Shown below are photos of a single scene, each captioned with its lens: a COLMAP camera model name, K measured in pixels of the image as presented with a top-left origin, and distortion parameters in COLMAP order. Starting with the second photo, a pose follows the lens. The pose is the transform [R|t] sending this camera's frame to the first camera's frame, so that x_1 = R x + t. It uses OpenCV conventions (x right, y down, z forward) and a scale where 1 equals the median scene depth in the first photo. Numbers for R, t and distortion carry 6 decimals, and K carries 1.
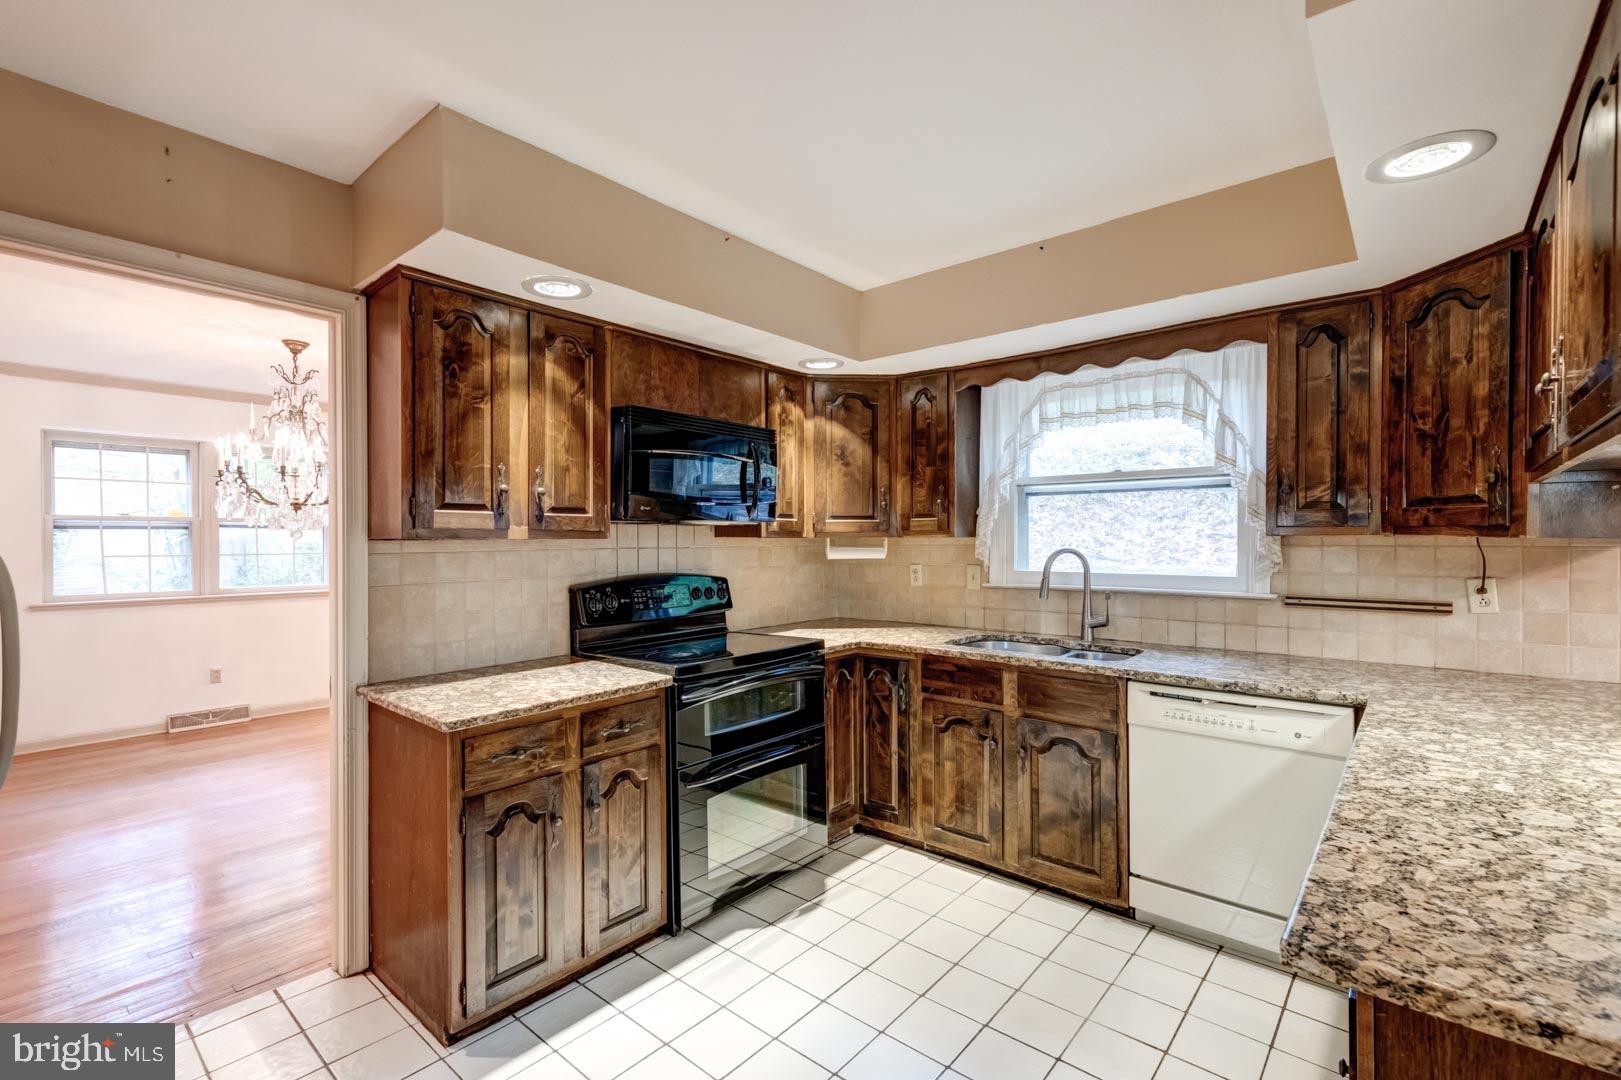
lens RADIAL K [[719.5, 0, 805.3], [0, 719.5, 541.6], [0, 0, 1]] dist [0.002385, 0.000493]
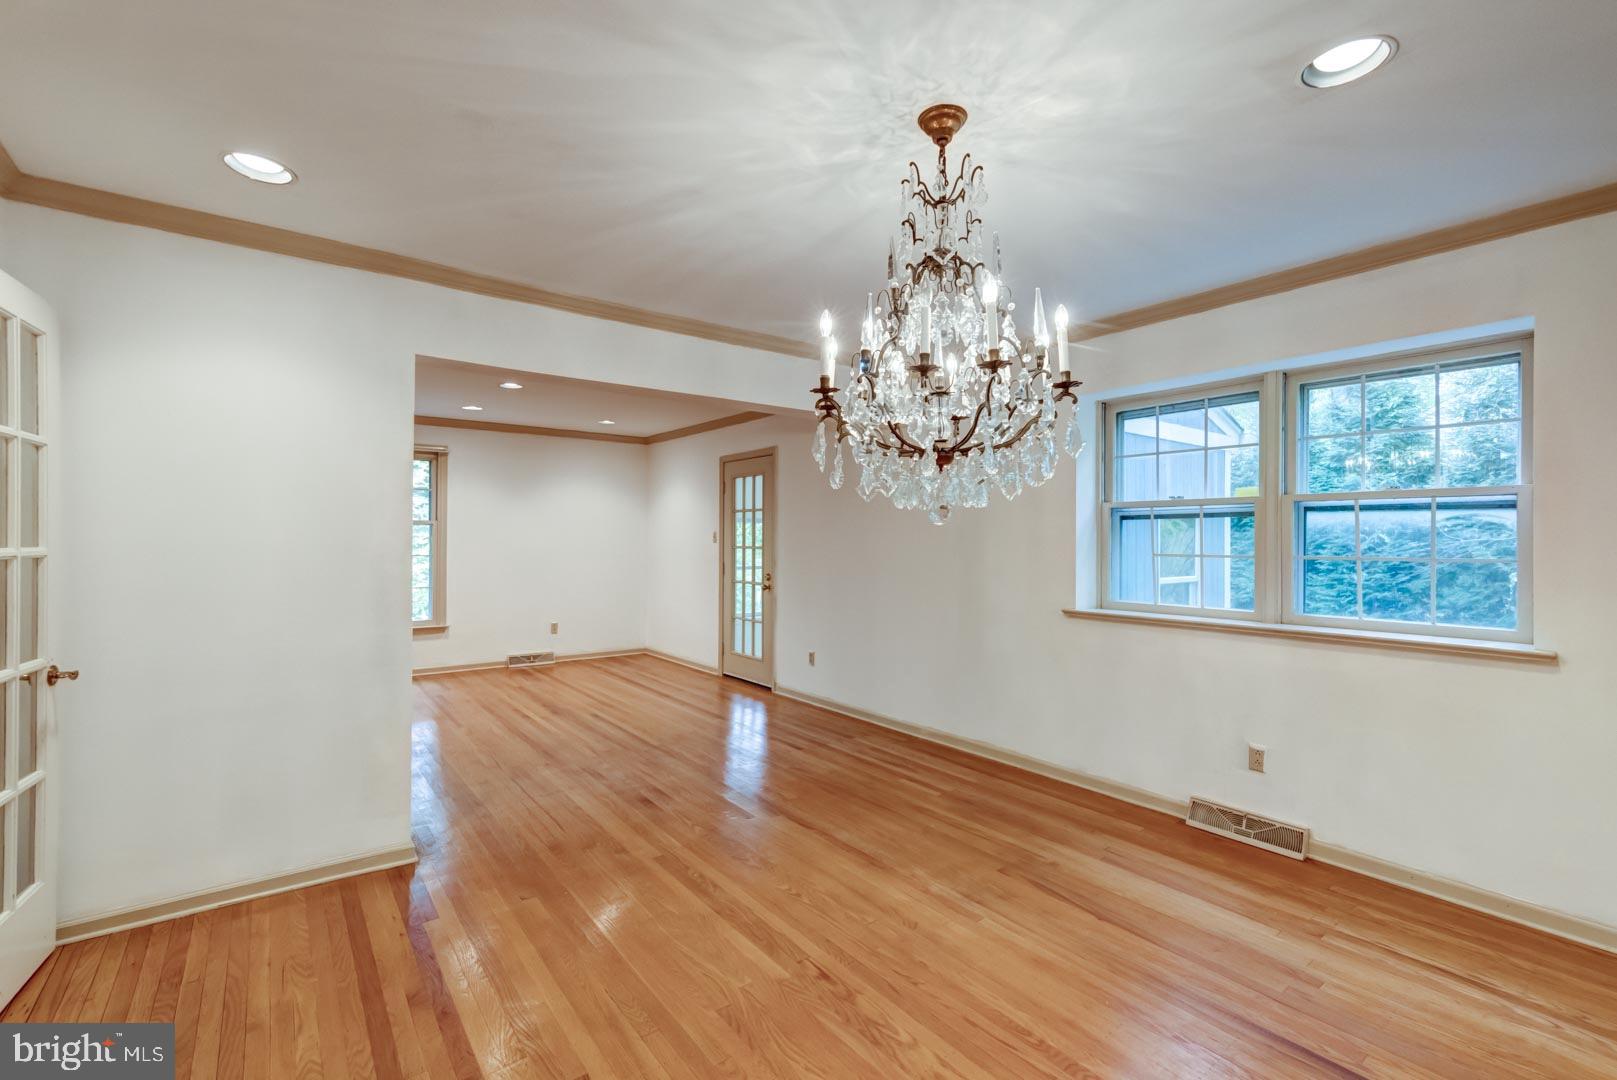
lens RADIAL K [[702.2, 0, 807.8], [0, 702.2, 540.2], [0, 0, 1]] dist [0.005048, 0.000053]
pose [[-0.201198, 0.001541, -0.979549, -0.351649], [-0.002931, 0.999993, 0.002176, 0.009128], [0.979546, 0.003309, -0.201192, 1.553523]]
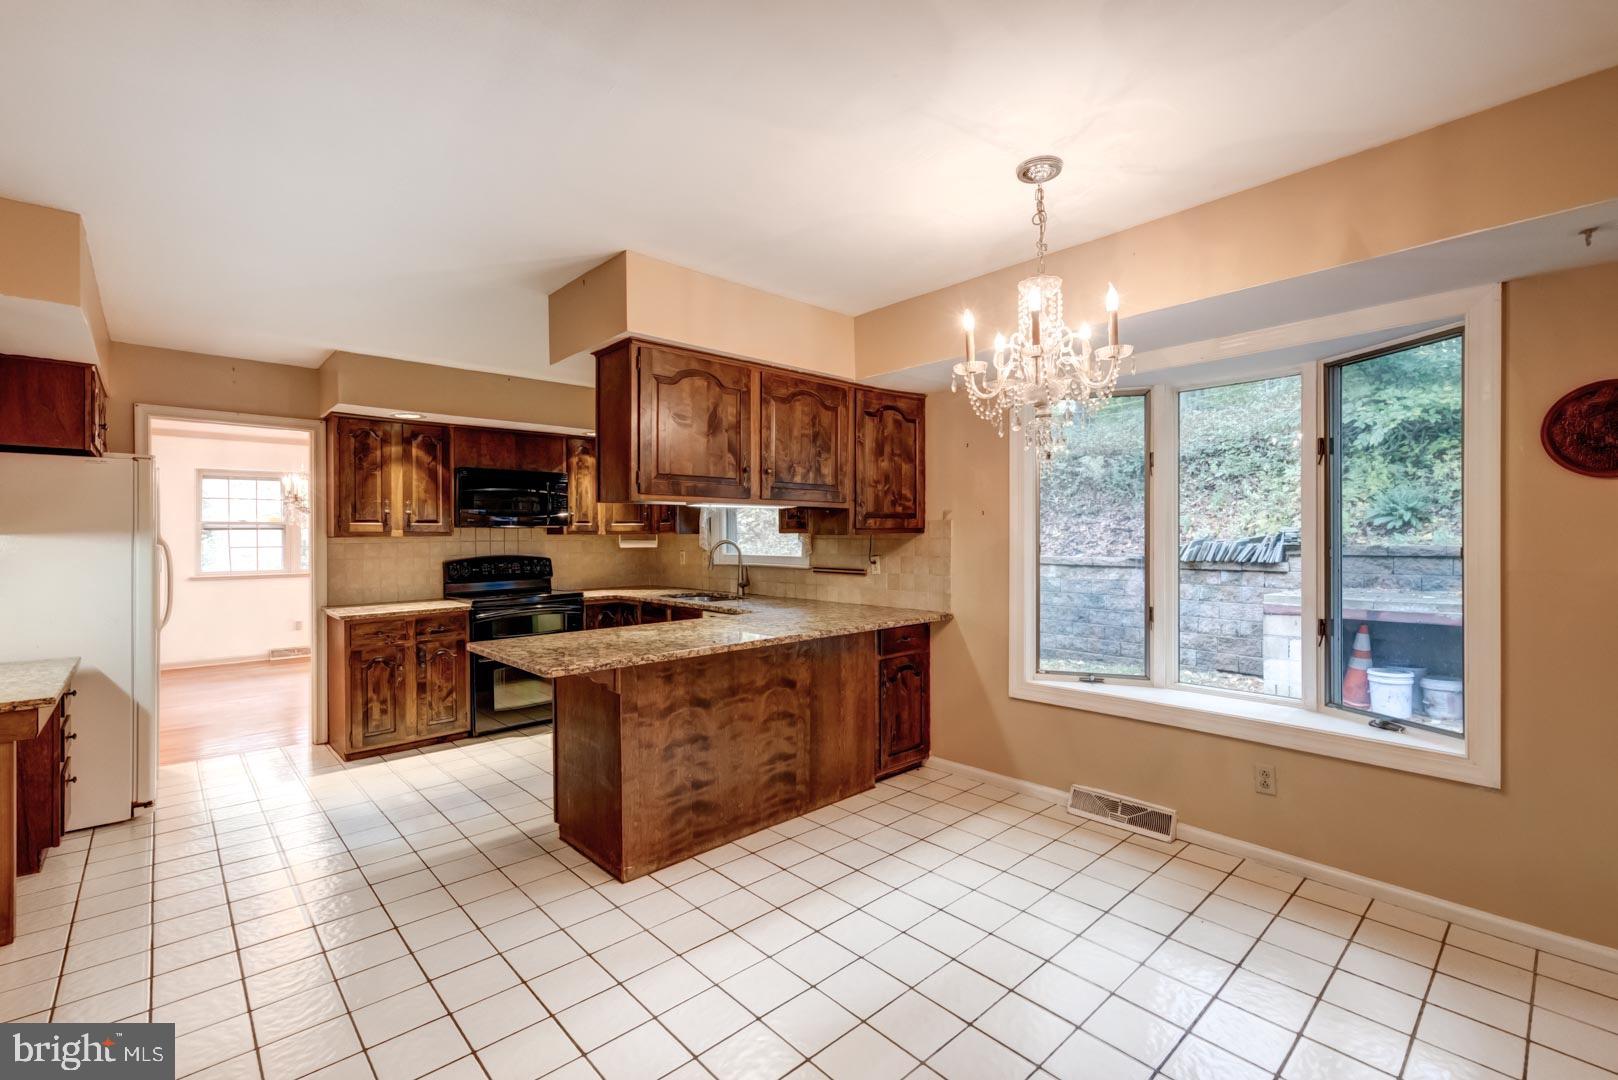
lens RADIAL K [[707.6, 0, 812.4], [0, 707.6, 534.0], [0, 0, 1]] dist [0.001707, 0.000052]
pose [[0.993945, -0.002910, -0.109838, 0.889837], [0.002690, 0.999994, -0.002148, -0.002711], [0.109843, 0.001839, 0.993947, -0.773948]]
